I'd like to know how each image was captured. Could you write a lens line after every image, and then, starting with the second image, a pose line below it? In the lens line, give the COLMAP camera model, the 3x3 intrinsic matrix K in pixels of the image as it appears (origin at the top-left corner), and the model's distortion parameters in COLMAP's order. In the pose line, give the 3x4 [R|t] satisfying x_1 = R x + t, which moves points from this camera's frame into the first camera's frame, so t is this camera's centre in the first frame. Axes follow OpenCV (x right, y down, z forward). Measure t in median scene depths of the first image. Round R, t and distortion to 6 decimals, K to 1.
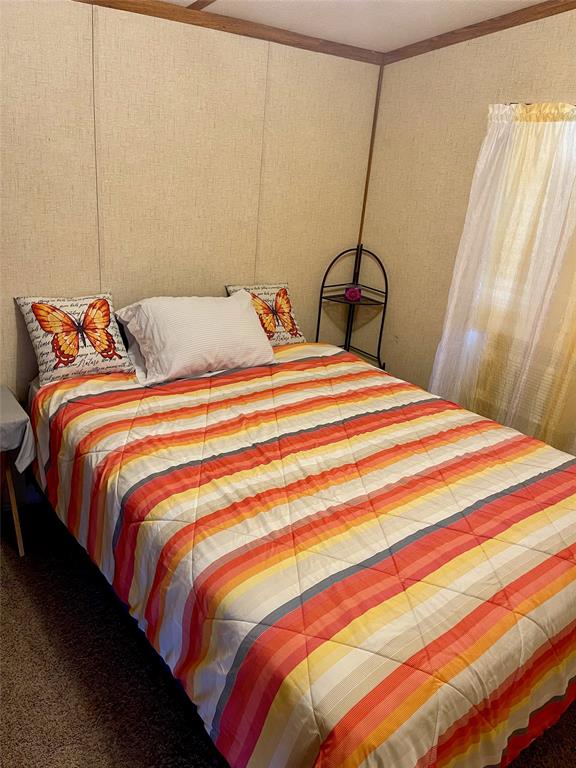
lens RADIAL K [[577.6, 0, 287.5], [0, 577.6, 387.6], [0, 0, 1]] dist [0.054539, -0.074070]
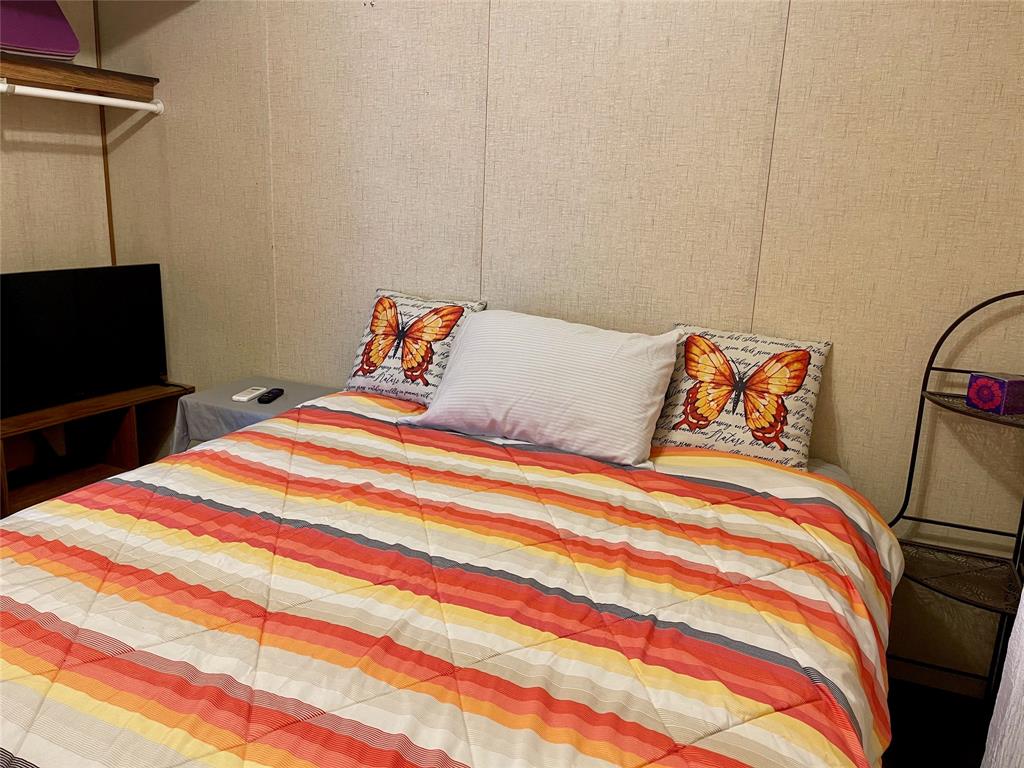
lens RADIAL K [[770.1, 0, 514.1], [0, 770.1, 385.4], [0, 0, 1]] dist [0.054539, -0.074070]
pose [[0.468313, 0.151061, -0.870553, 0.577443], [-0.328659, 0.944360, -0.012934, -0.074943], [0.820162, 0.292172, 0.491904, 0.654918]]
